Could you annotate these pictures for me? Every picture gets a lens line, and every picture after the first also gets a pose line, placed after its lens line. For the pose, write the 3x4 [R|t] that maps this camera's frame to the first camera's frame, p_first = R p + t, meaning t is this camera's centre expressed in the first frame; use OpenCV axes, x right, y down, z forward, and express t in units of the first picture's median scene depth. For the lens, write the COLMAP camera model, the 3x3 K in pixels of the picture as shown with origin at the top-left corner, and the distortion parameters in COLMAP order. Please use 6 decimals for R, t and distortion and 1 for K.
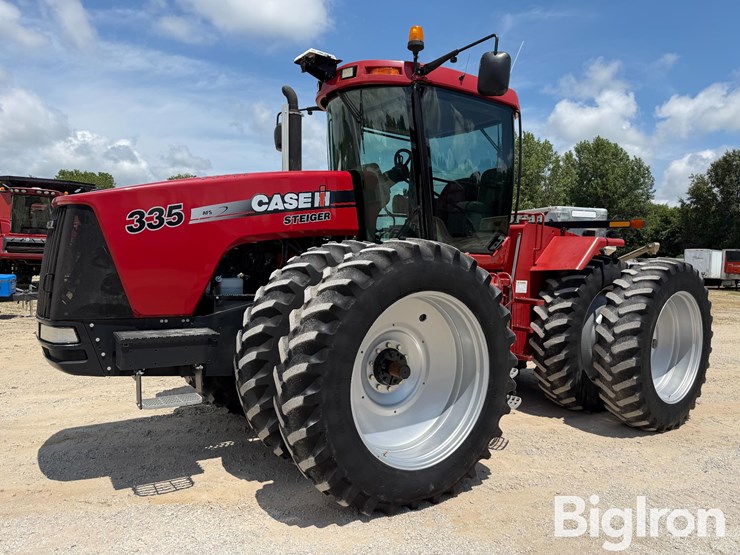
lens RADIAL K [[543.0, 0, 368.7], [0, 543.0, 284.0], [0, 0, 1]] dist [0.021784, -0.024356]
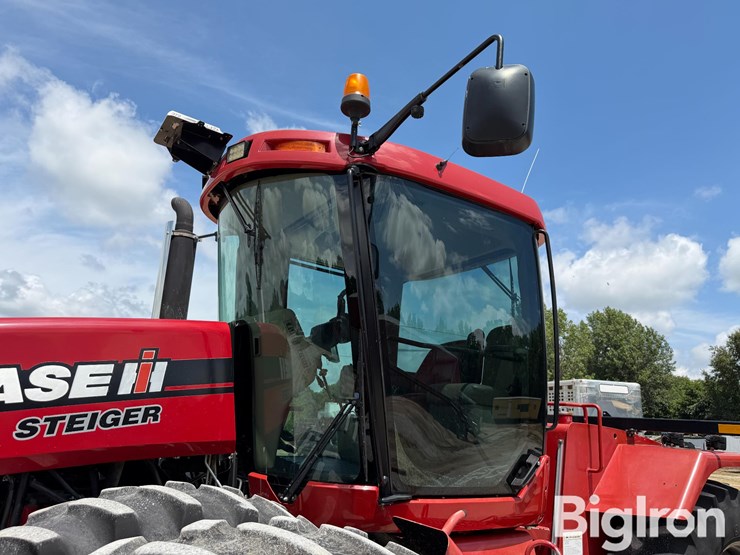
lens RADIAL K [[543.0, 0, 362.4], [0, 543.0, 275.6], [0, 0, 1]] dist [0.021784, -0.024356]
pose [[0.999303, 0.011453, -0.035525, 0.098651], [-0.021982, 0.949781, -0.312141, -0.081256], [0.030166, 0.312705, 0.949371, 0.443650]]
